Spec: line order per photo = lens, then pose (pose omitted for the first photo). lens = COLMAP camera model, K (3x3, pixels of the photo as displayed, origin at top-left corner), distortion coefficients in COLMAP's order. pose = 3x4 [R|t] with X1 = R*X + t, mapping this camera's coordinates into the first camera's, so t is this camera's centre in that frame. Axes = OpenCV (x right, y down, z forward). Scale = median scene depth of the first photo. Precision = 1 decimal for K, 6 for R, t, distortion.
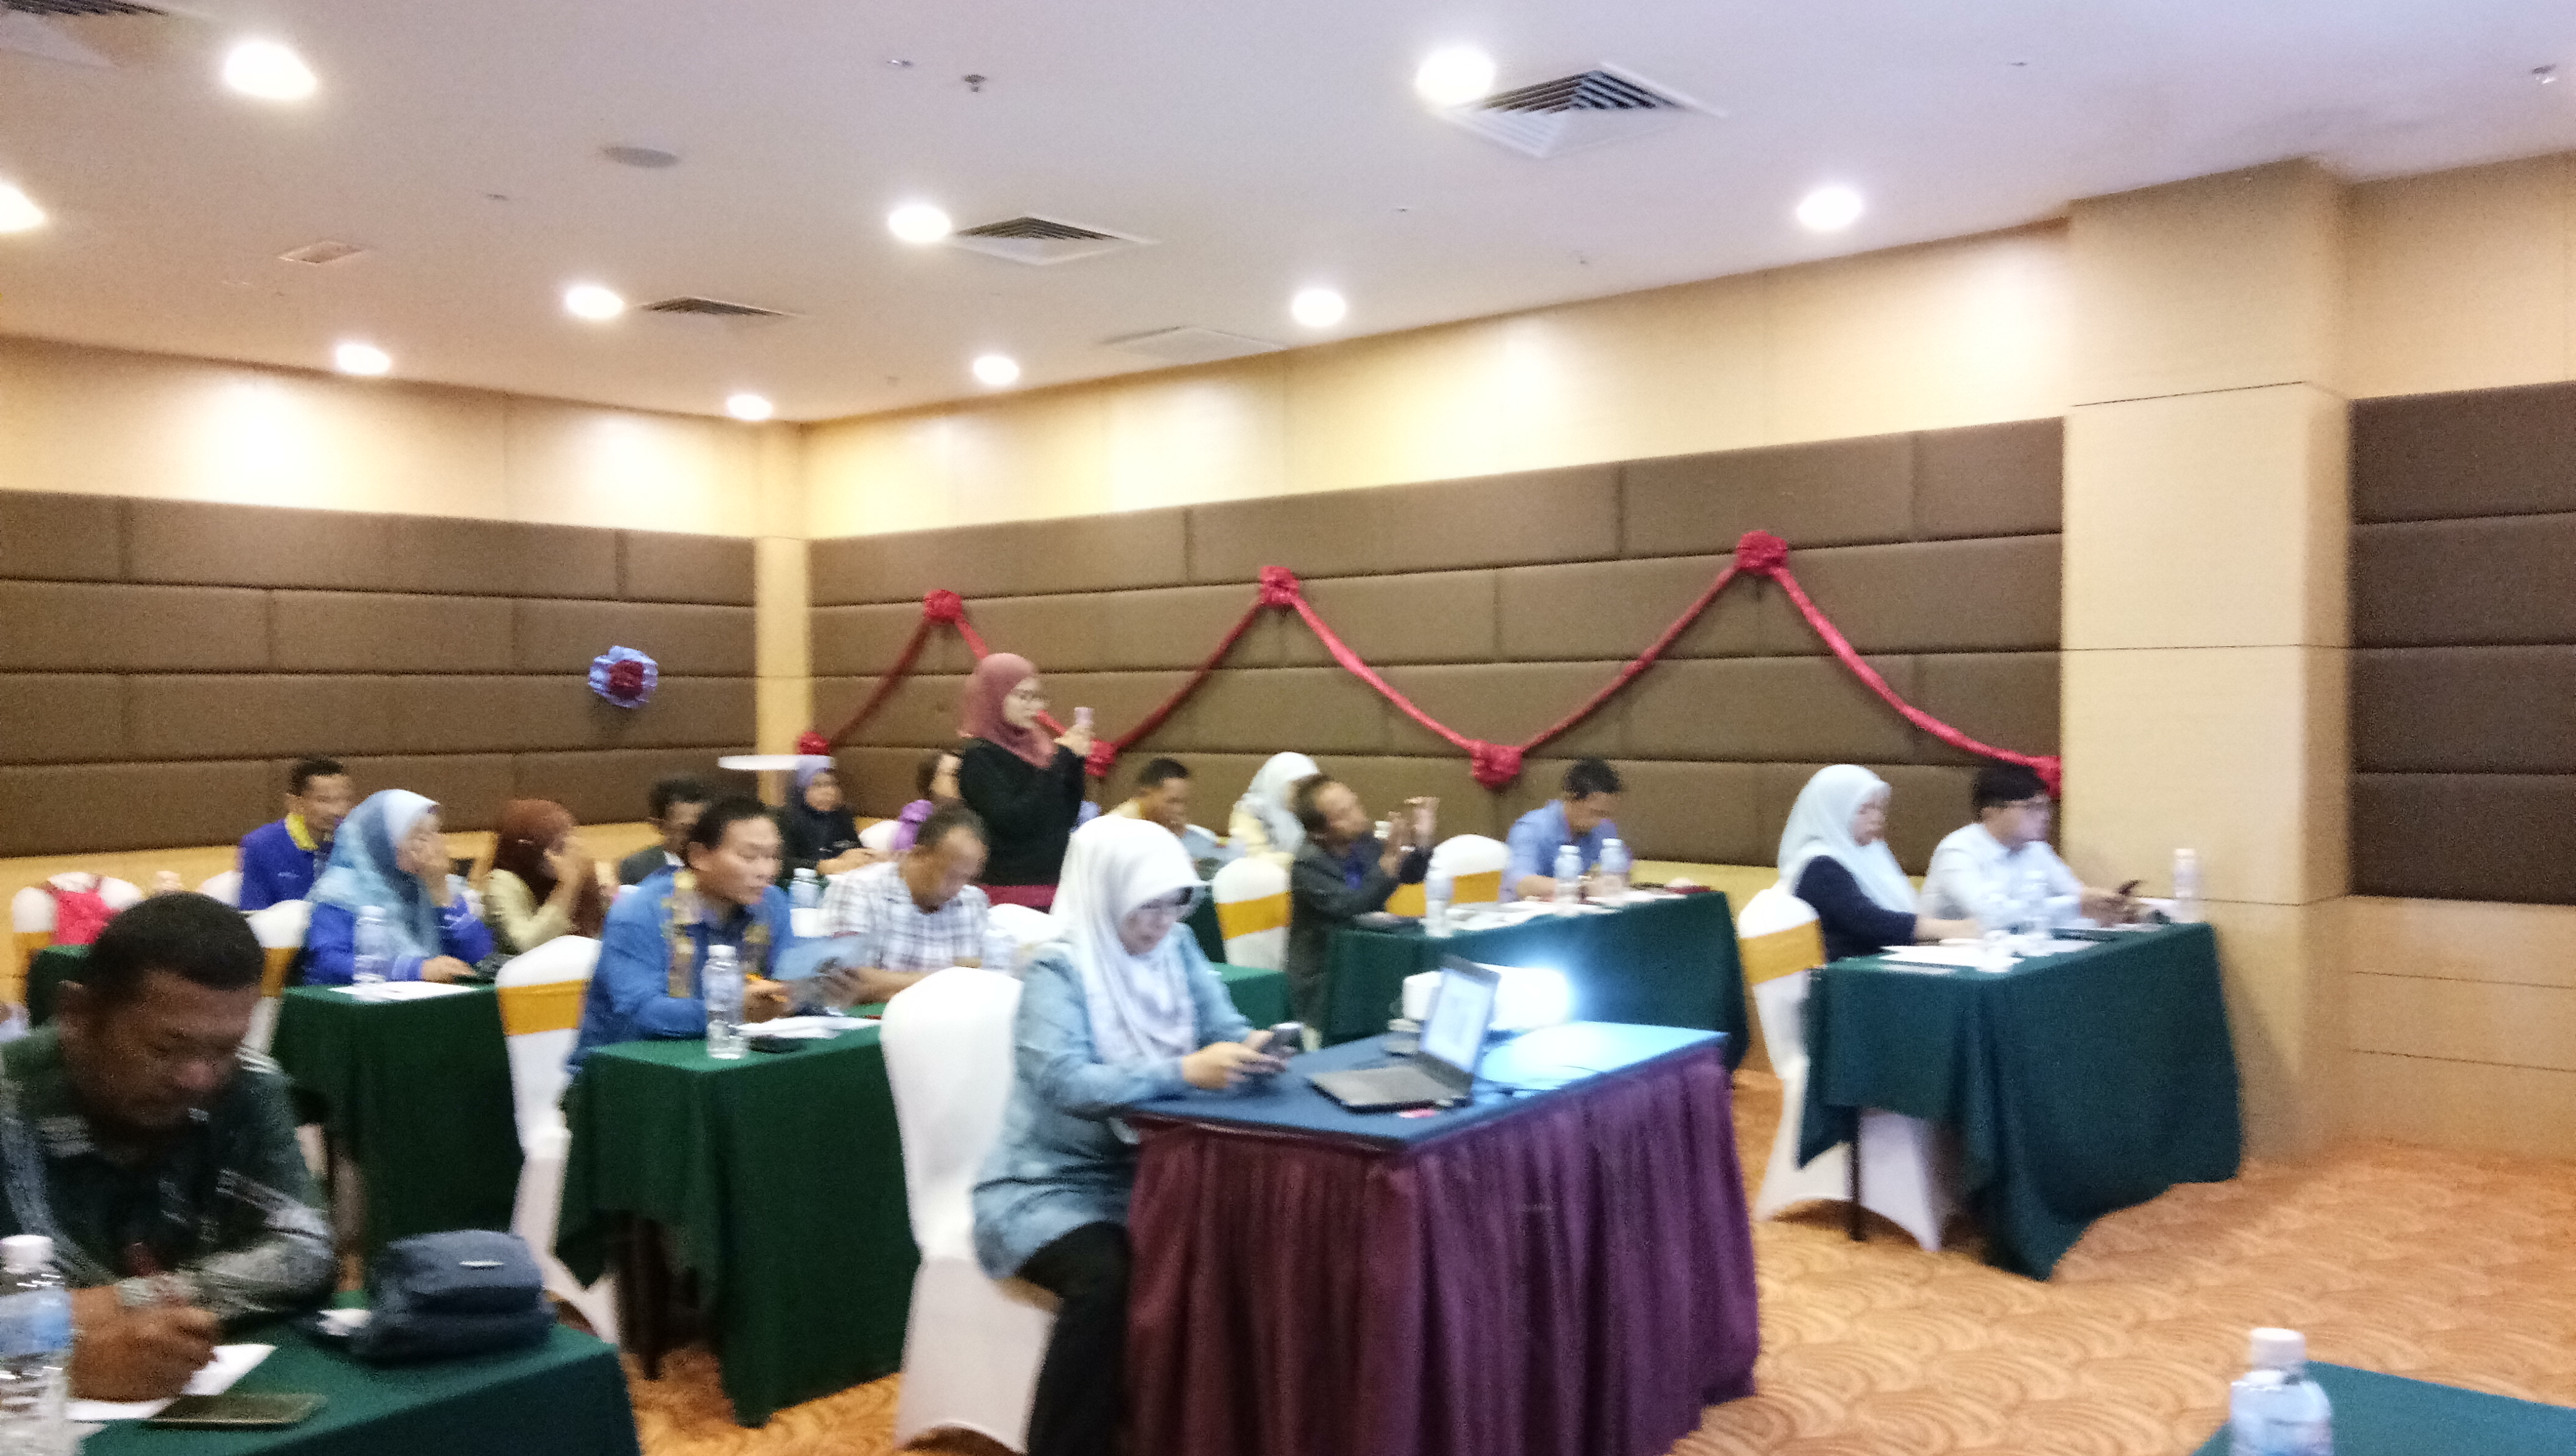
lens RADIAL K [[1995.5, 0, 1292.0], [0, 1995.5, 709.7], [0, 0, 1]] dist [0.080111, -0.111855]
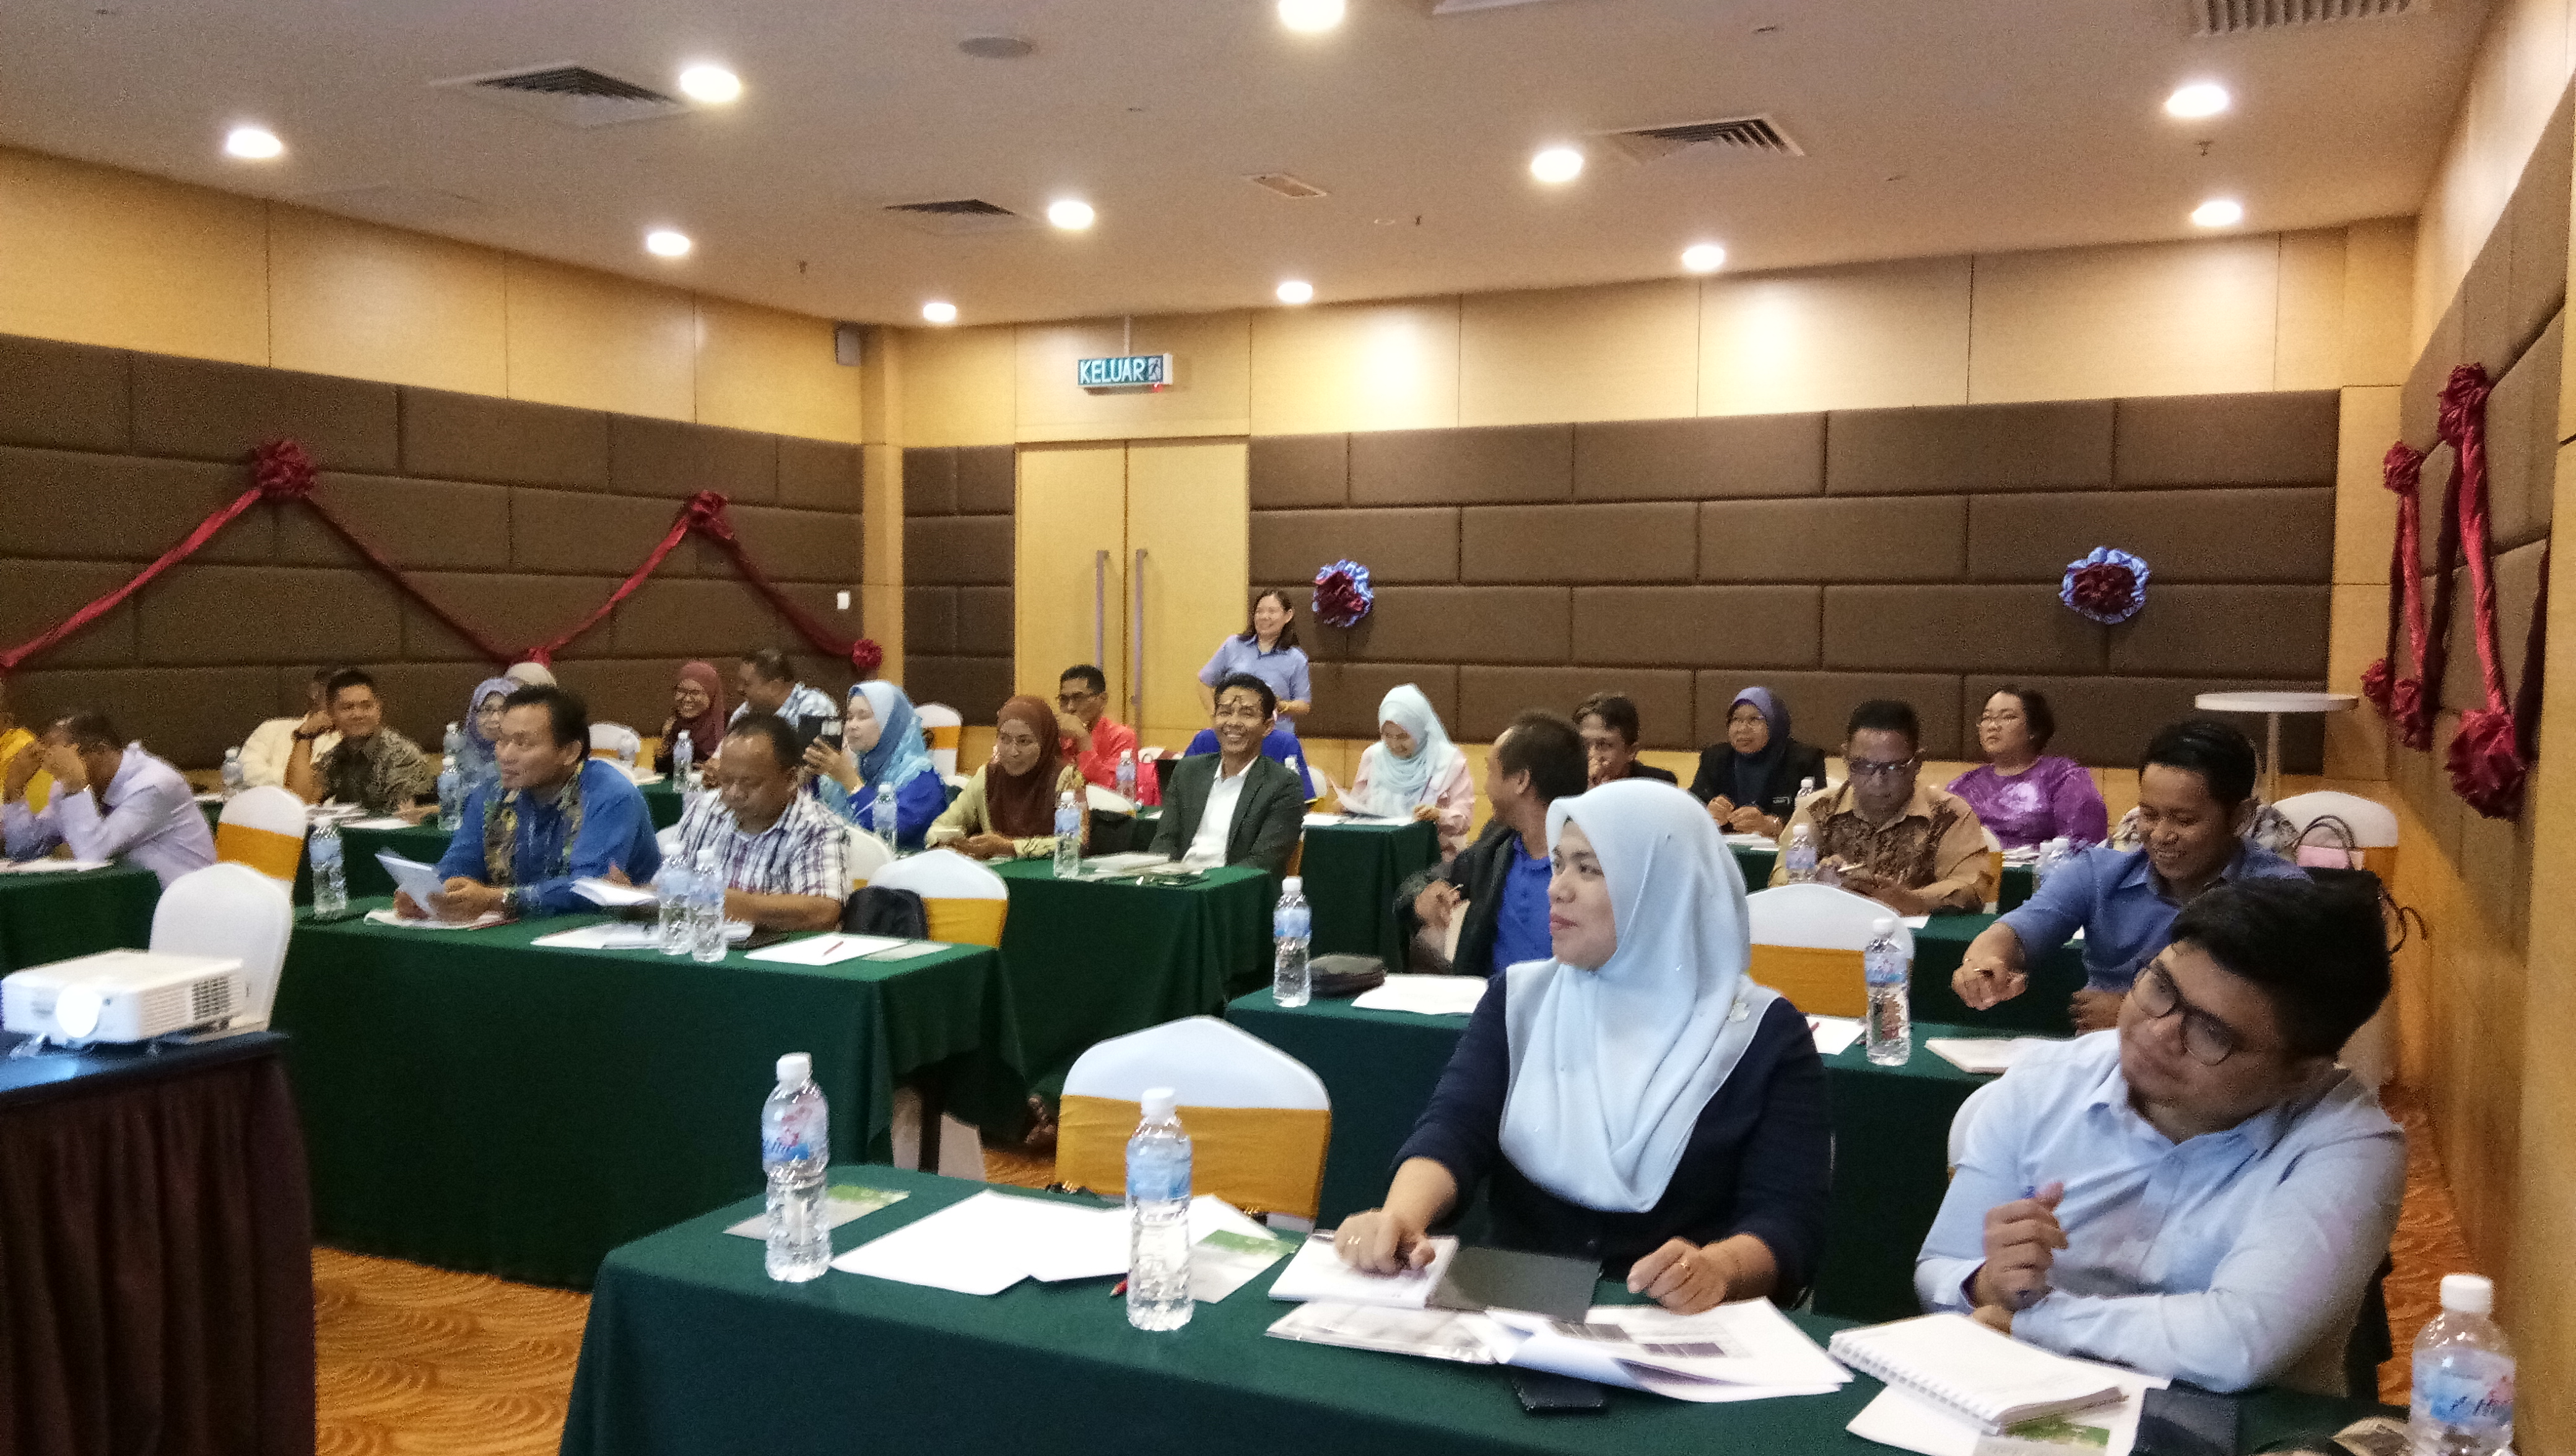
lens RADIAL K [[1995.5, 0, 1280.3], [0, 1995.5, 729.7], [0, 0, 1]] dist [0.080111, -0.111855]
pose [[0.259725, 0.067733, -0.963304, 0.739845], [-0.011838, 0.997686, 0.066959, -0.017768], [0.965610, -0.005987, 0.259926, 0.957885]]
